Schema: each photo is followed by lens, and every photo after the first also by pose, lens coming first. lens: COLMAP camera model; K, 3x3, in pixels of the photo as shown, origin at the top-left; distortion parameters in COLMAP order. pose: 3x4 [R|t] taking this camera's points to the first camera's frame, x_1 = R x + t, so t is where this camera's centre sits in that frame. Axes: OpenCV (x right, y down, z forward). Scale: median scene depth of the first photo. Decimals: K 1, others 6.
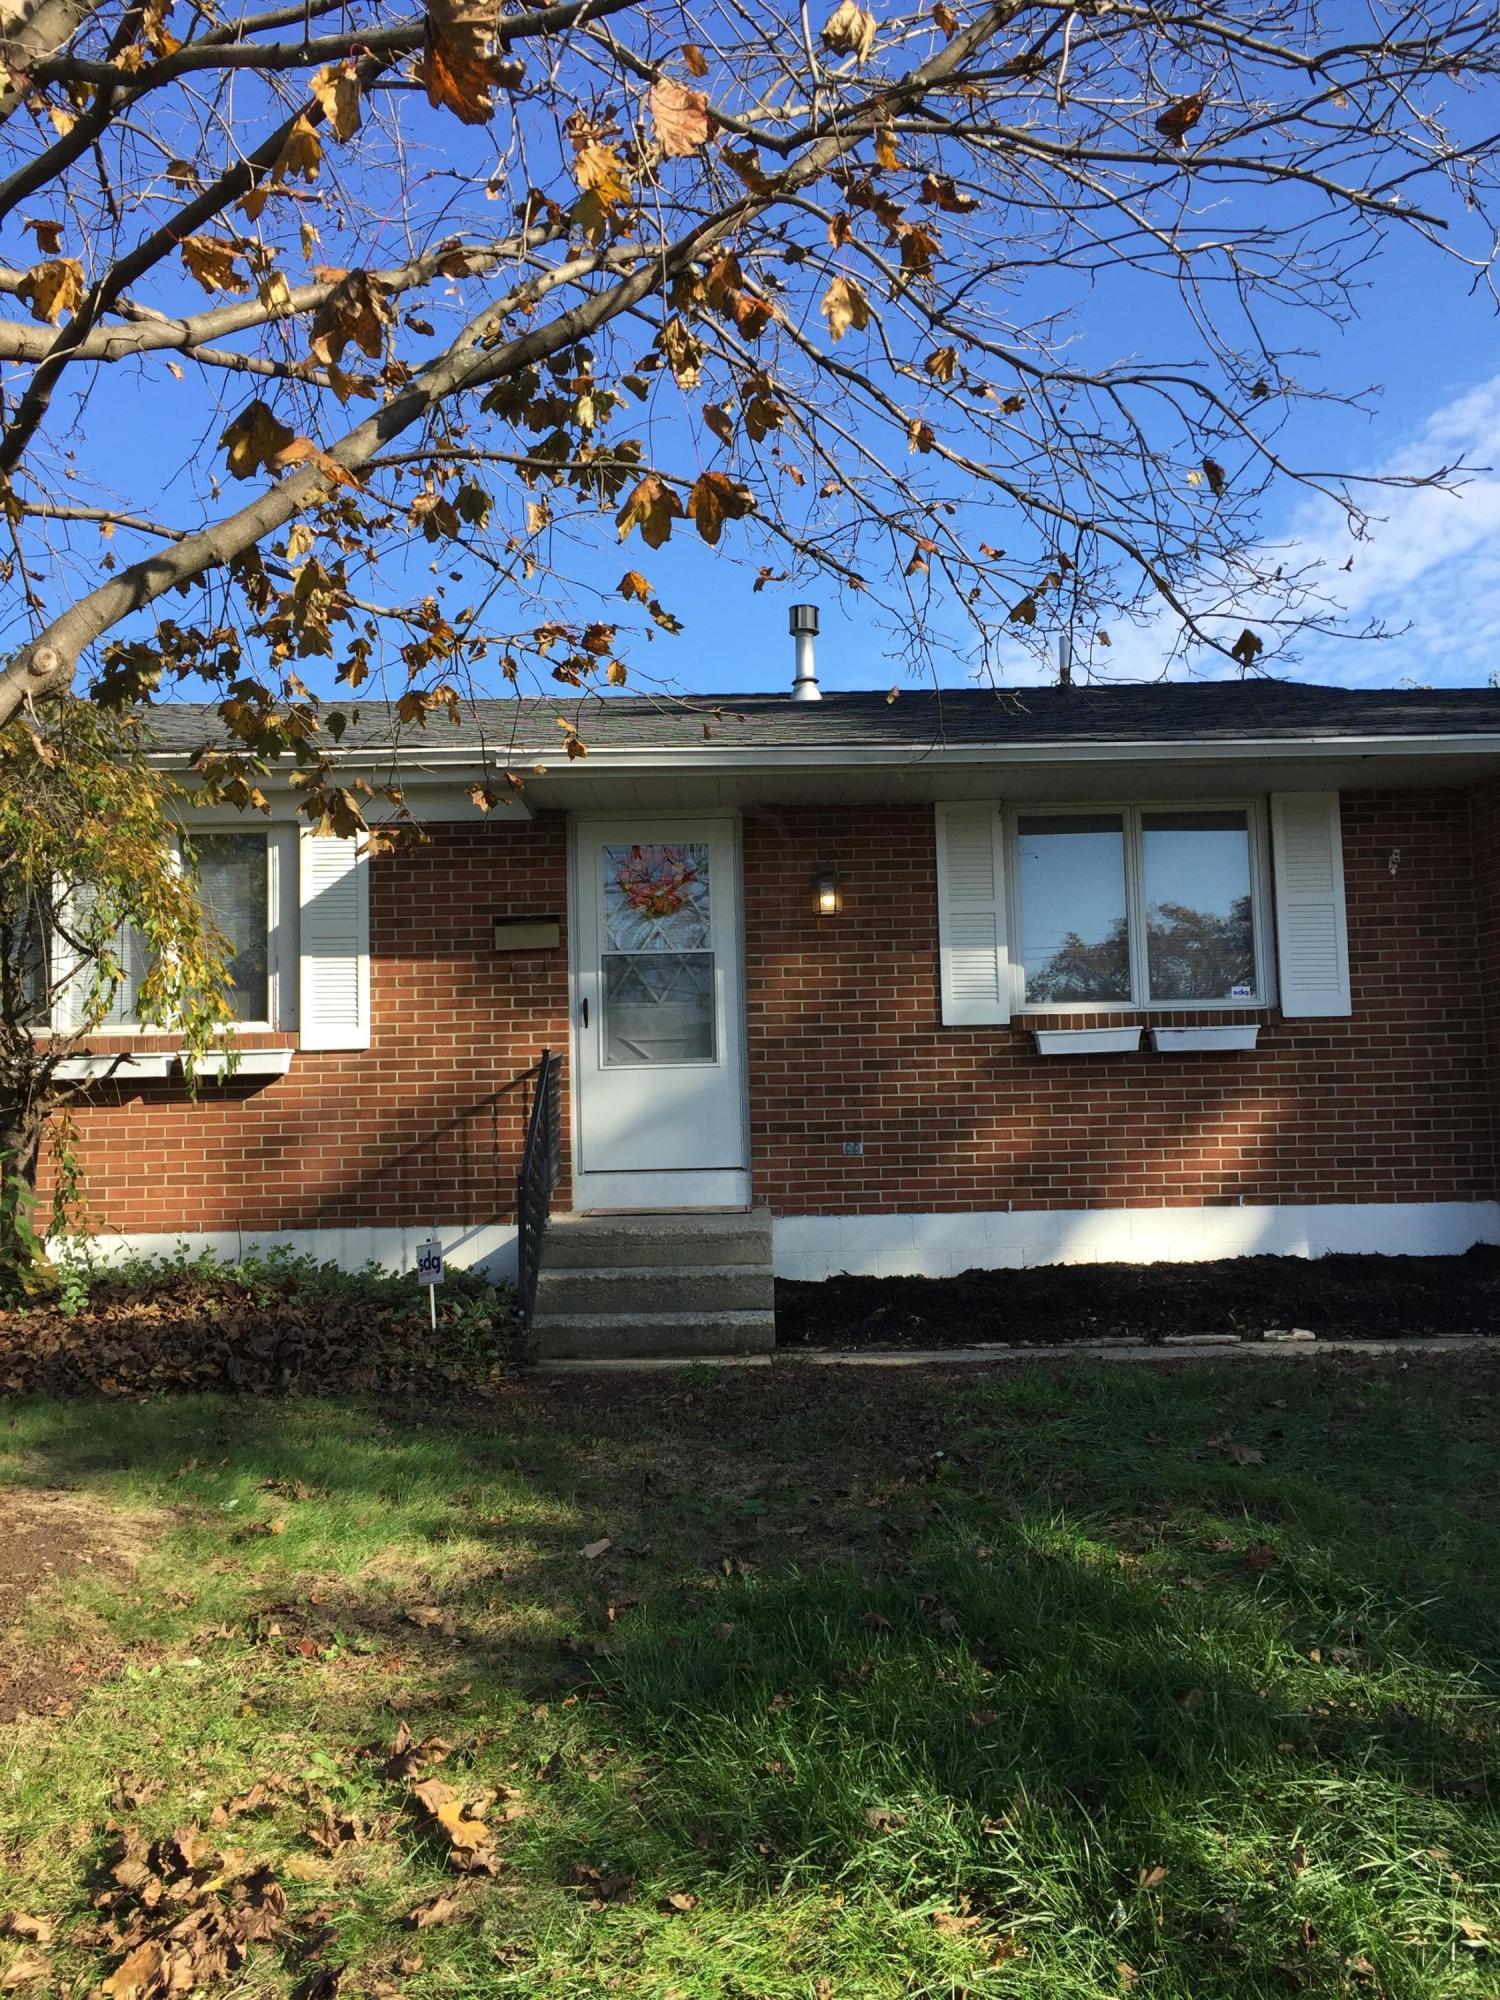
lens RADIAL K [[1679.2, 0, 750.0], [0, 1679.2, 1000.0], [0, 0, 1]] dist [0.082637, -0.000778]
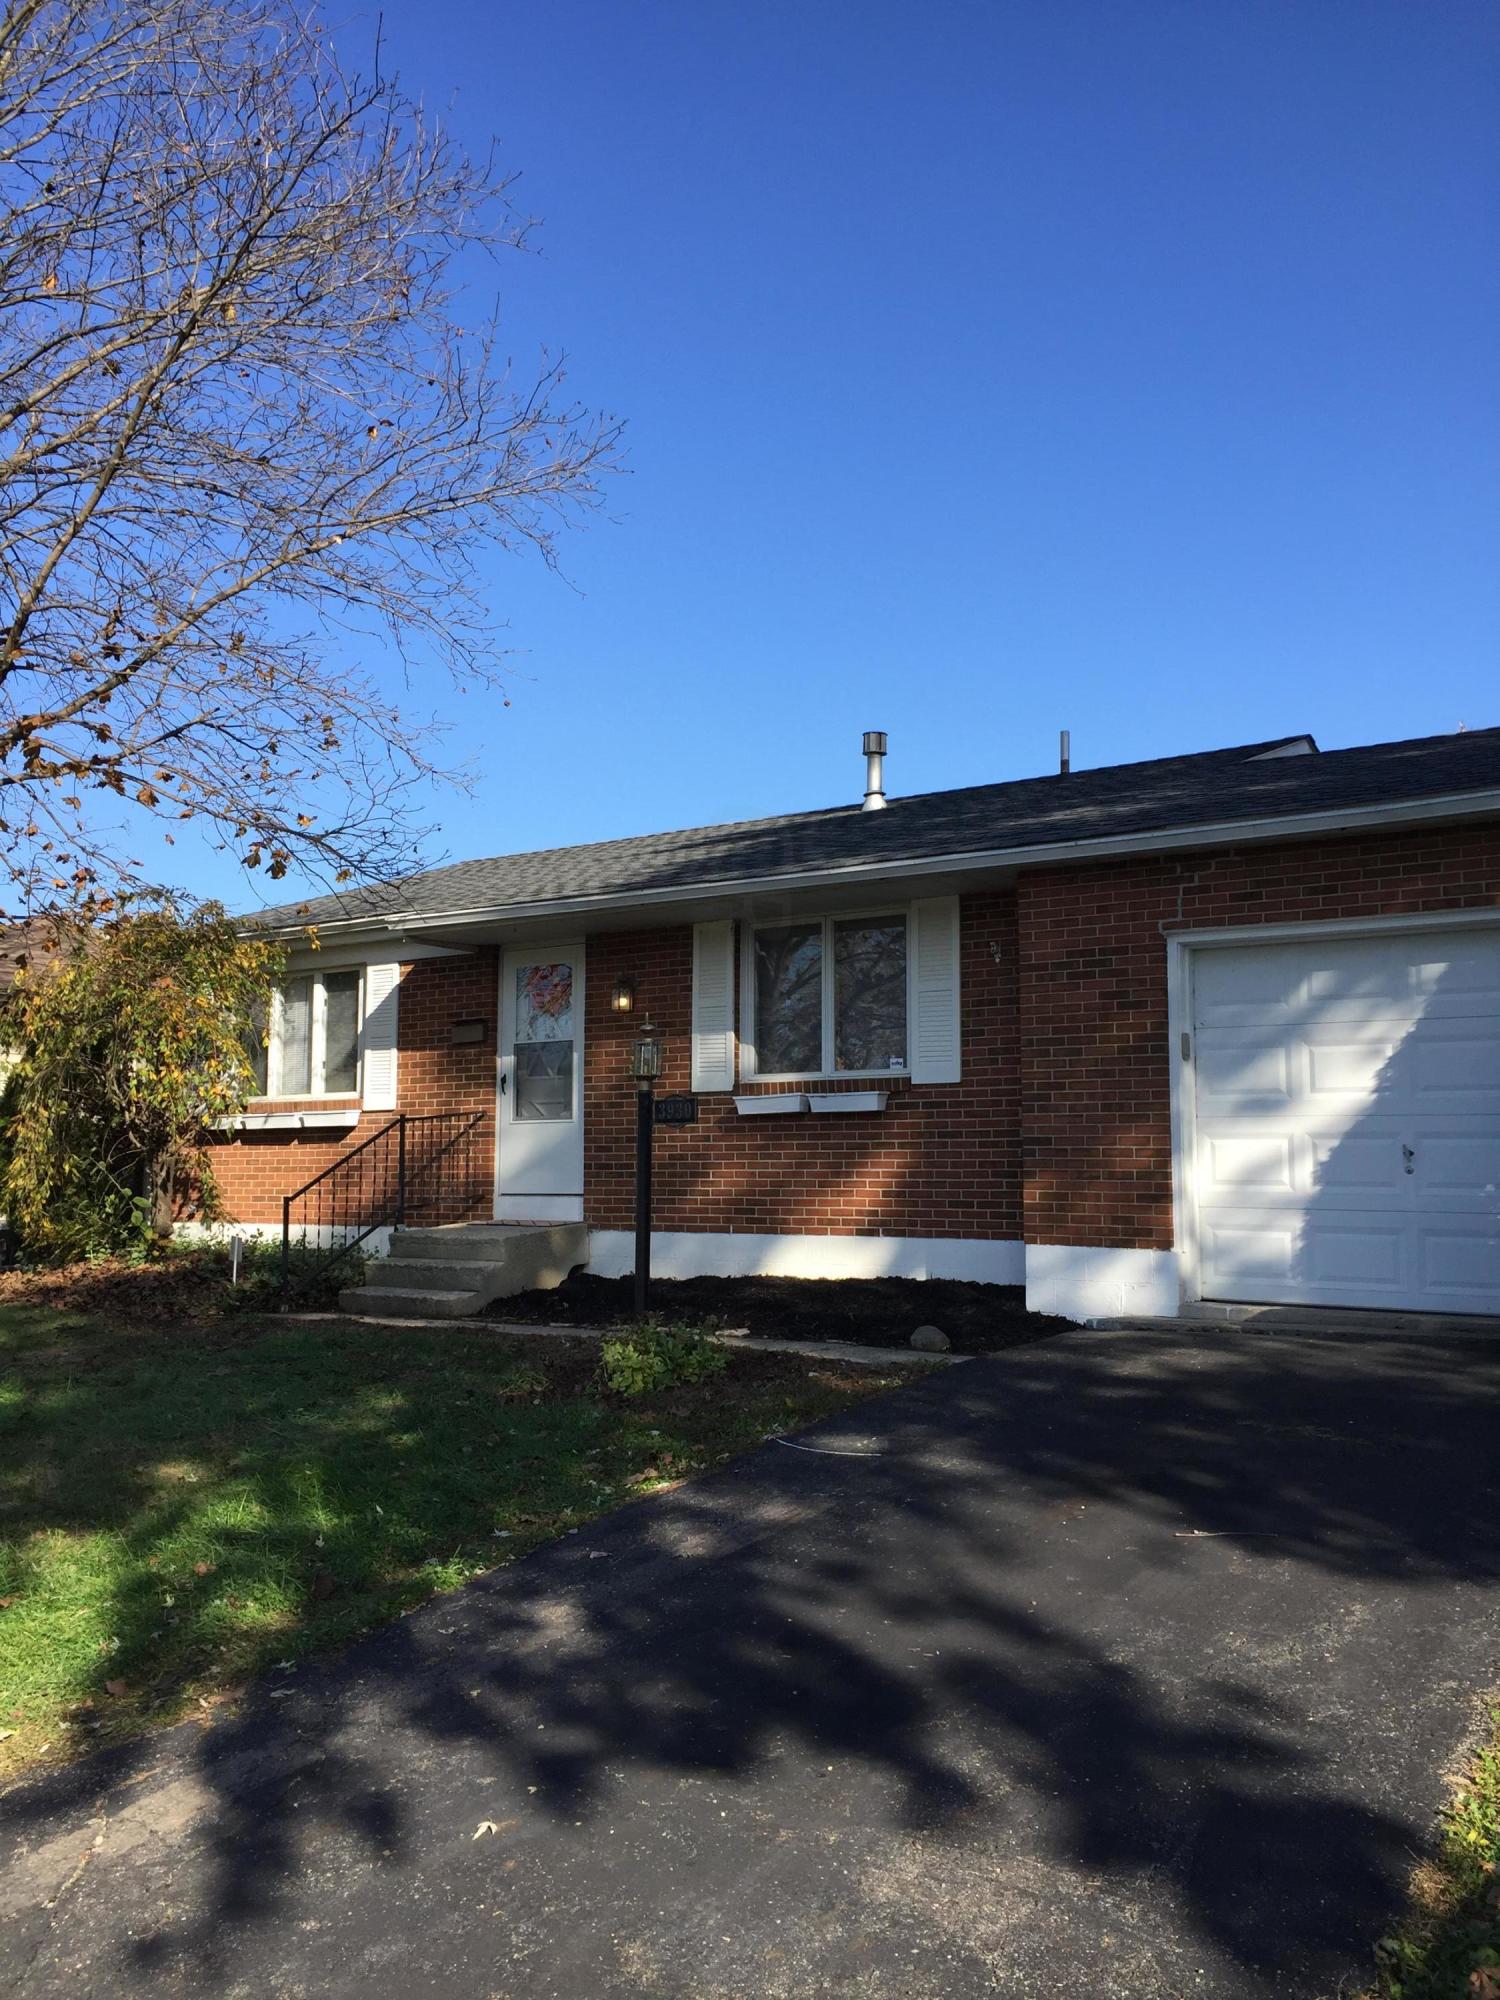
lens RADIAL K [[1679.2, 0, 750.0], [0, 1679.2, 1000.0], [0, 0, 1]] dist [0.082637, -0.000778]
pose [[0.810410, -0.036743, -0.584710, 0.935193], [0.036181, 0.999265, -0.012647, -0.039561], [0.584745, -0.010906, 0.811144, -0.055685]]
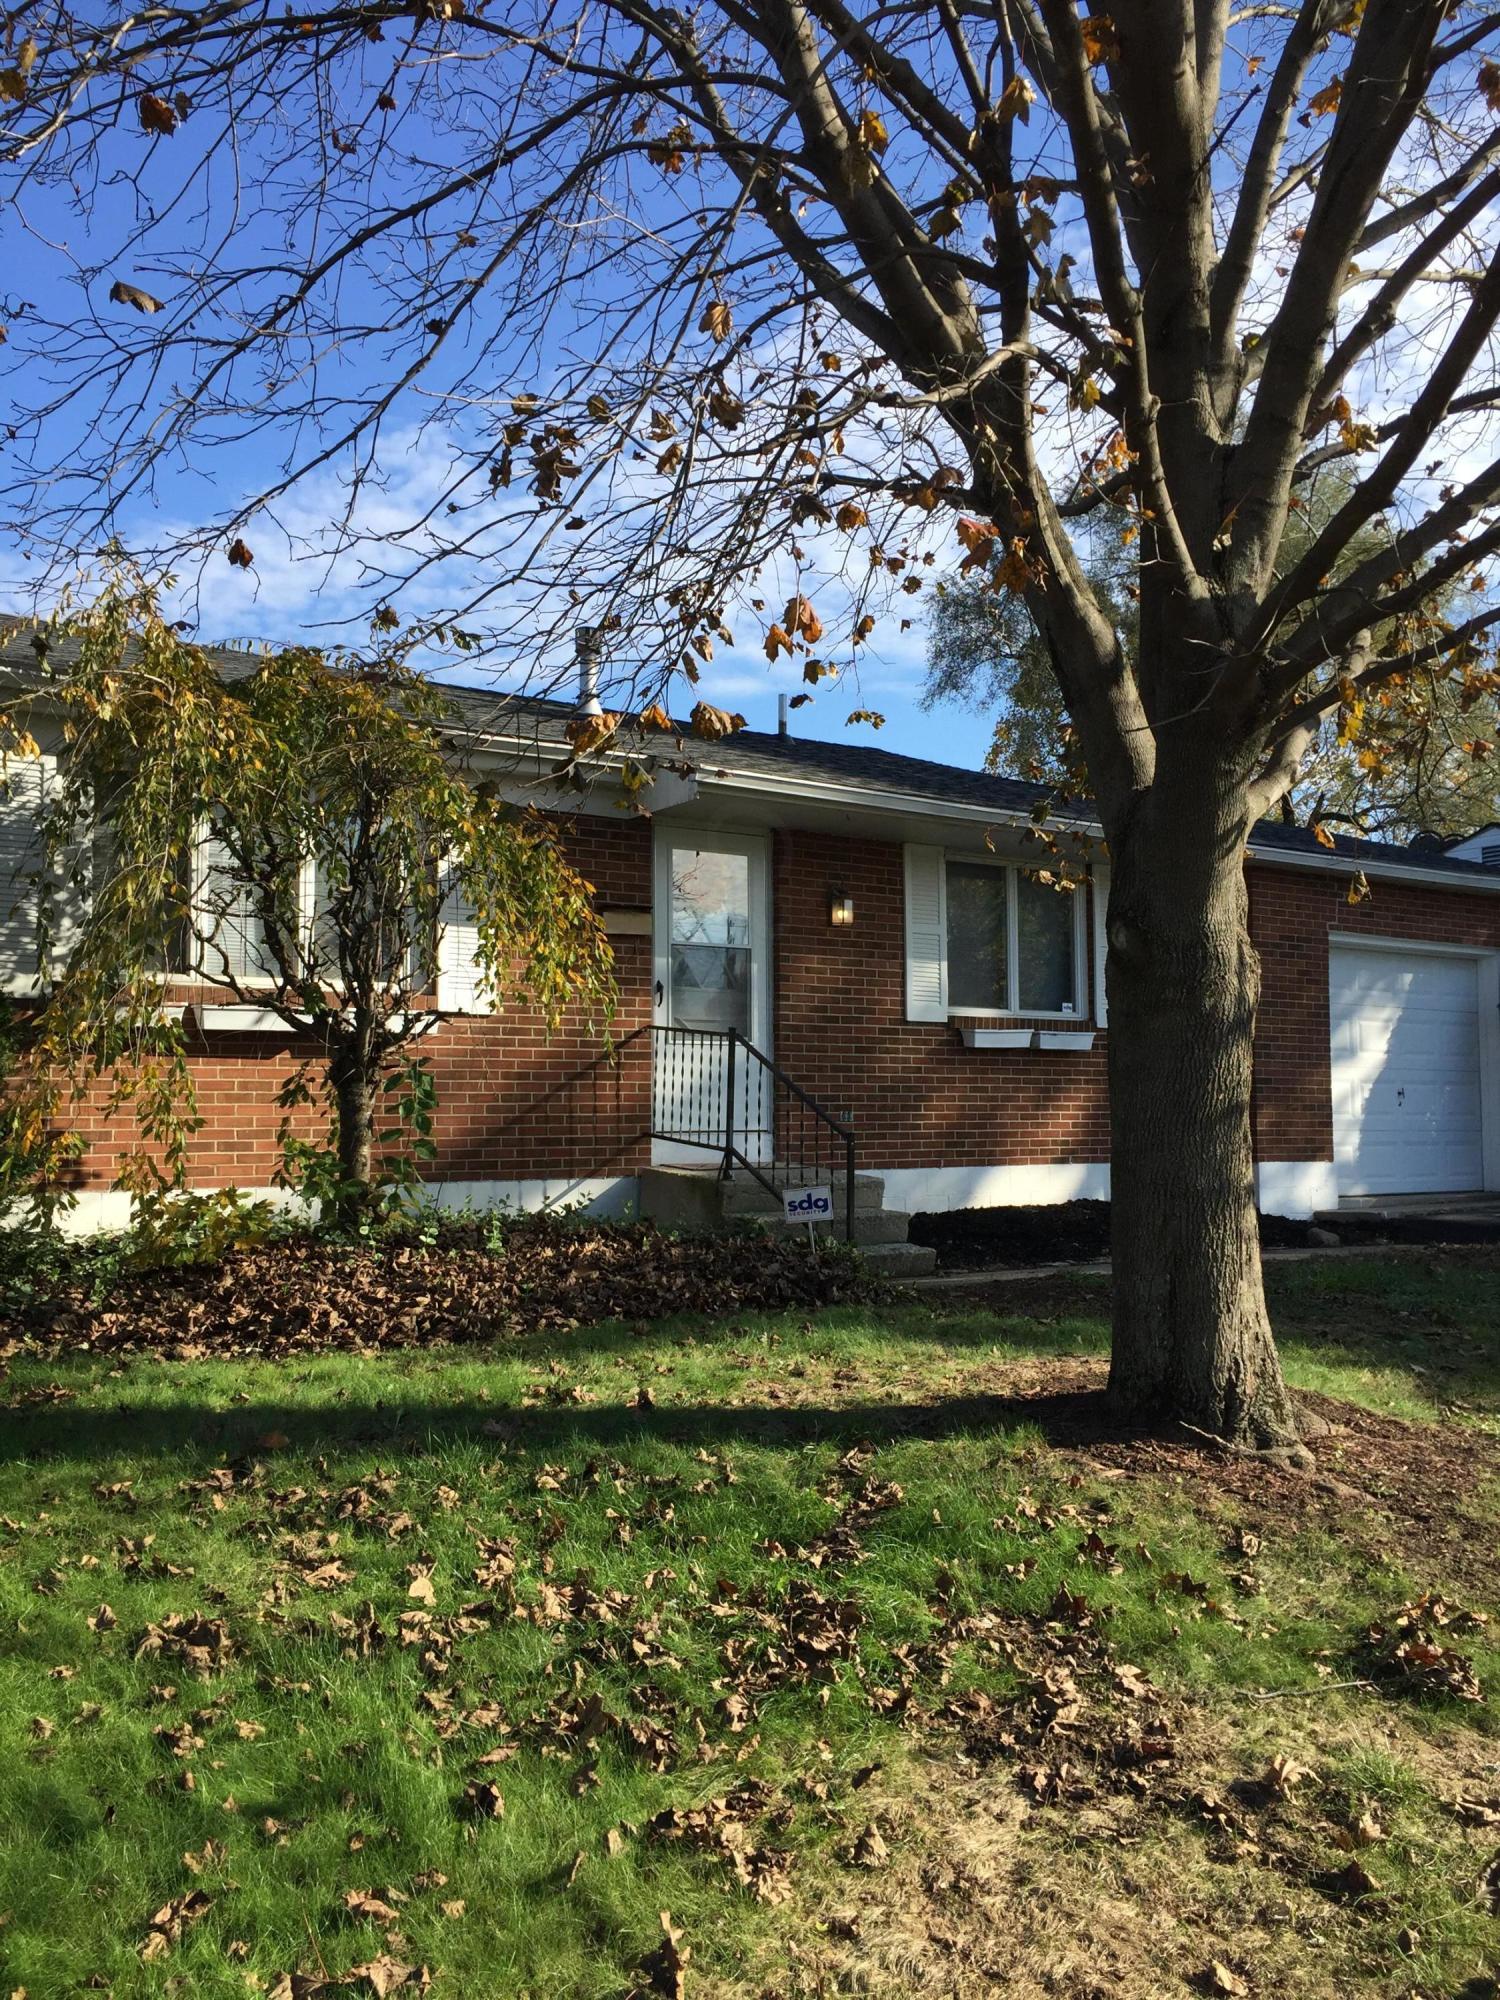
lens RADIAL K [[1679.2, 0, 750.0], [0, 1679.2, 1000.0], [0, 0, 1]] dist [0.082637, -0.000778]
pose [[0.826025, 0.058975, 0.560540, -0.691255], [-0.067093, 0.997728, -0.006101, 0.015149], [-0.559626, -0.032568, 0.828105, 0.020780]]
